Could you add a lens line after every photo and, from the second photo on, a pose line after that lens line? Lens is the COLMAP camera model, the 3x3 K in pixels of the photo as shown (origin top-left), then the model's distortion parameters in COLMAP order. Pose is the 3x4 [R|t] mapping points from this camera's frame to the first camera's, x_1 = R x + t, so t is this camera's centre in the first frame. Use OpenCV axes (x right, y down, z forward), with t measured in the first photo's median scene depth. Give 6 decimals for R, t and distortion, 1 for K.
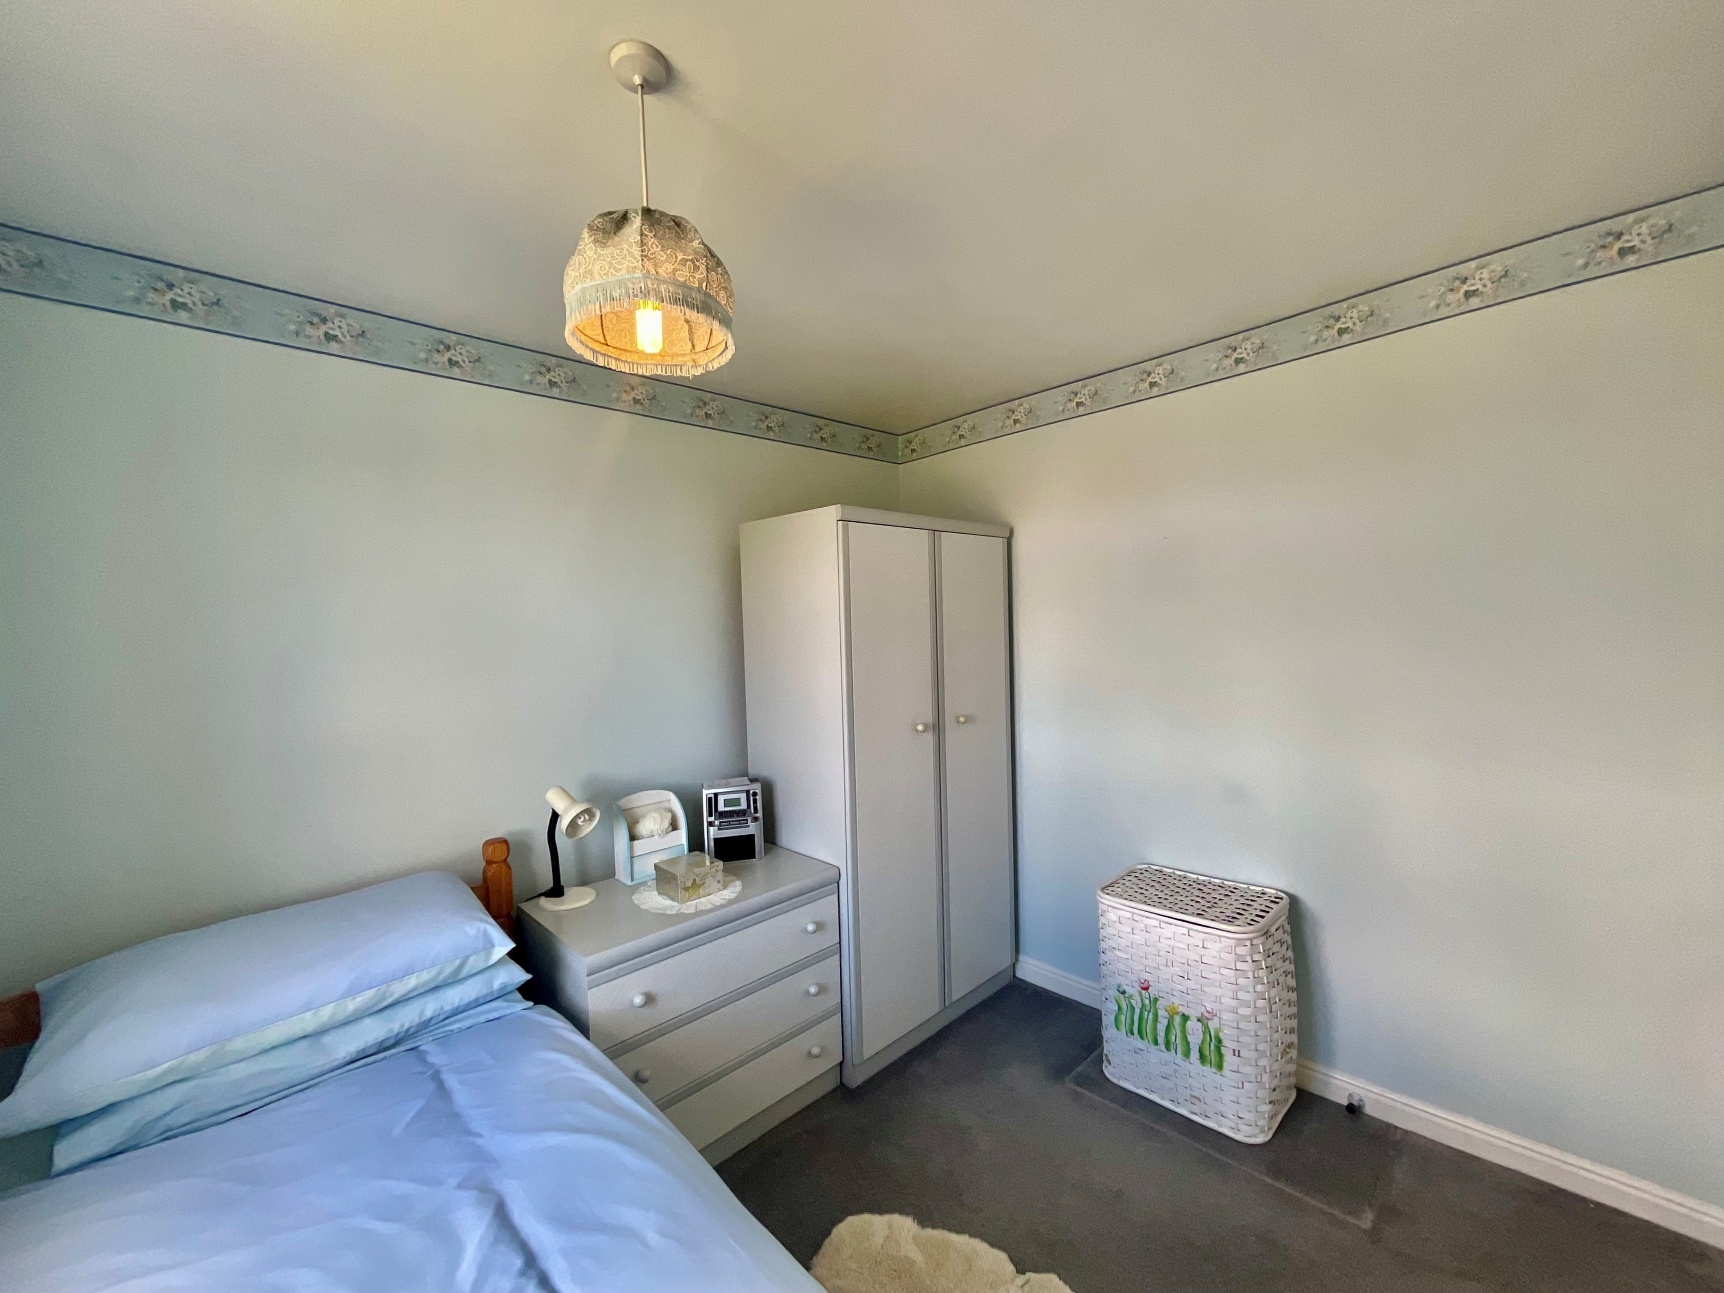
lens RADIAL K [[699.1, 0, 868.8], [0, 699.1, 646.9], [0, 0, 1]] dist [0.002646, 0.000800]
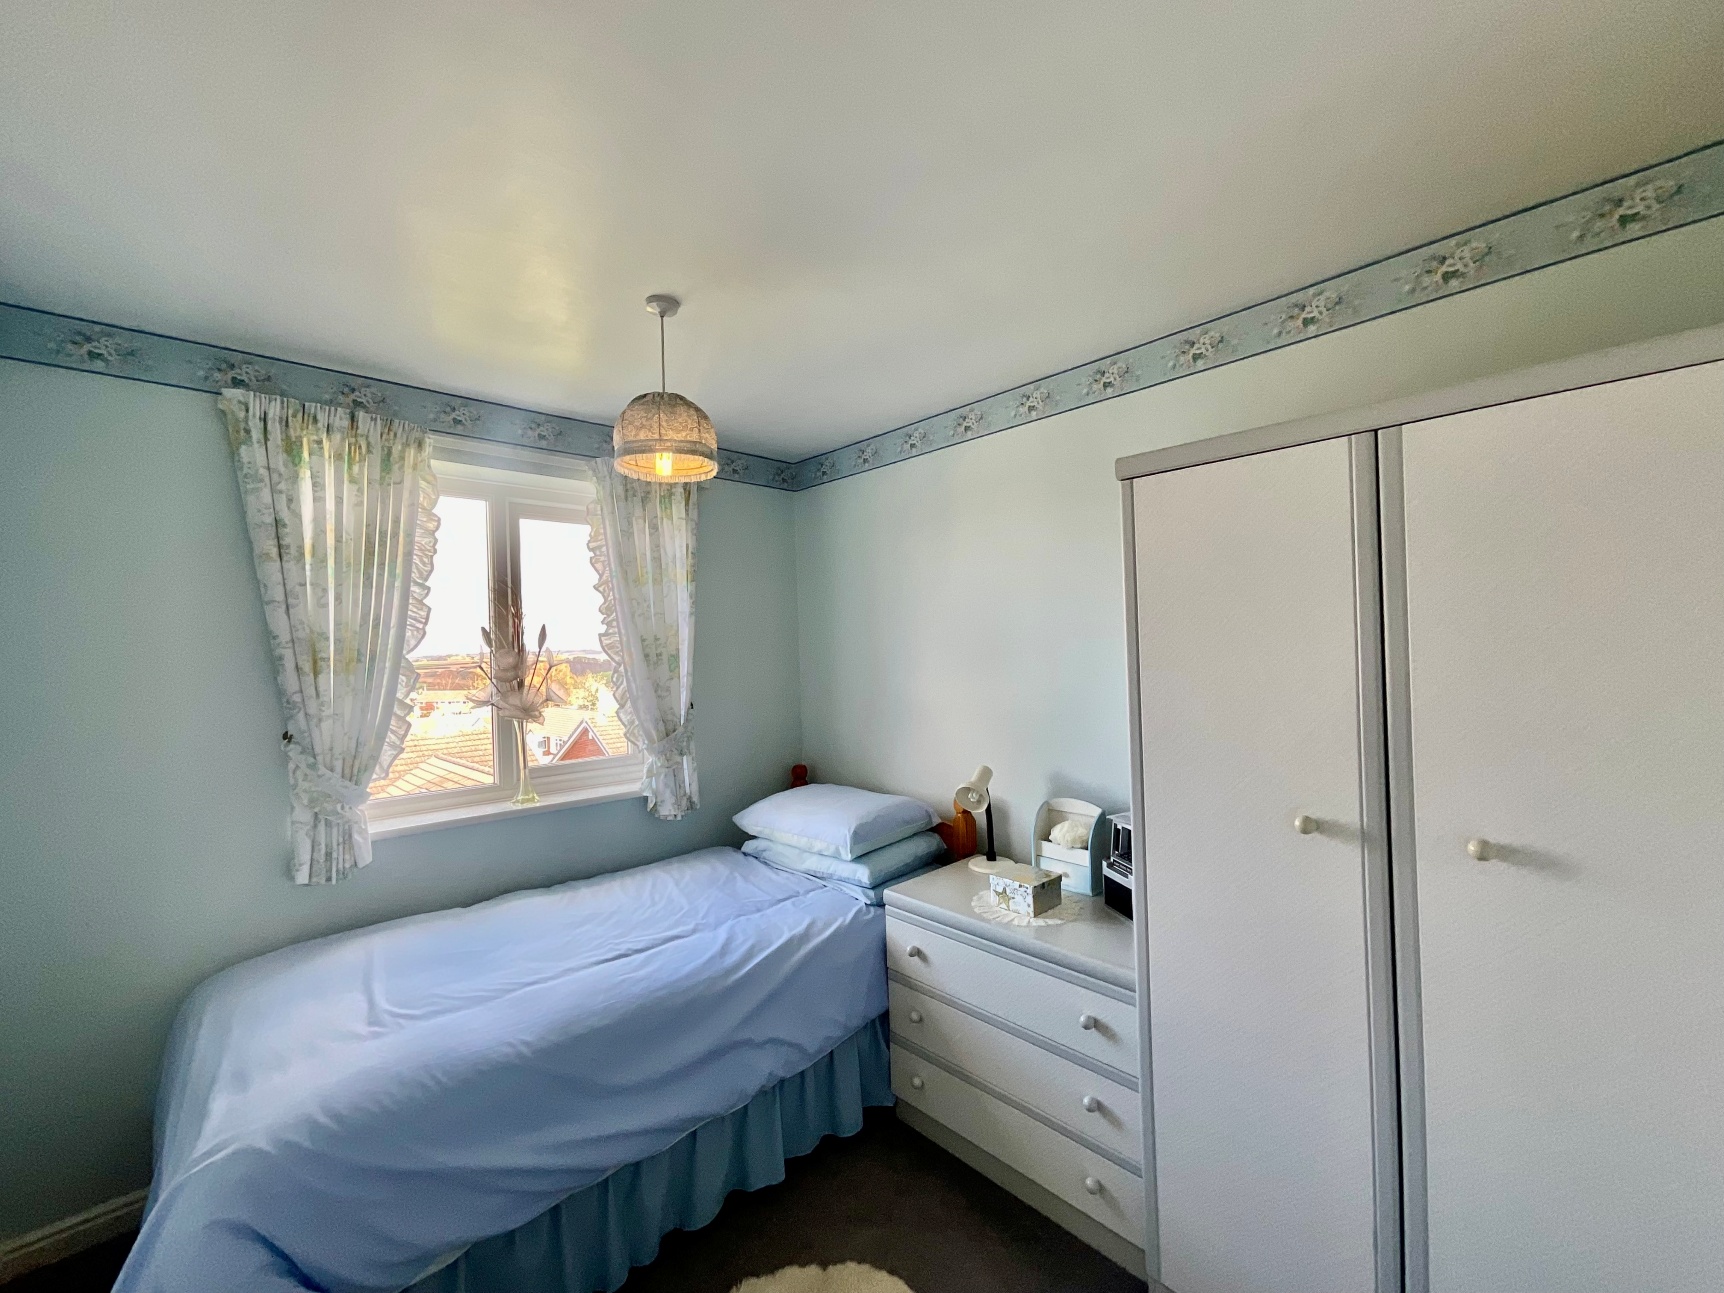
lens RADIAL K [[699.1, 0, 868.8], [0, 699.1, 646.9], [0, 0, 1]] dist [0.002646, 0.000800]
pose [[-0.017508, 0.038614, -0.999101, 0.843611], [-0.000840, 0.999253, 0.038634, -0.053298], [0.999846, 0.001516, -0.017463, 0.955389]]
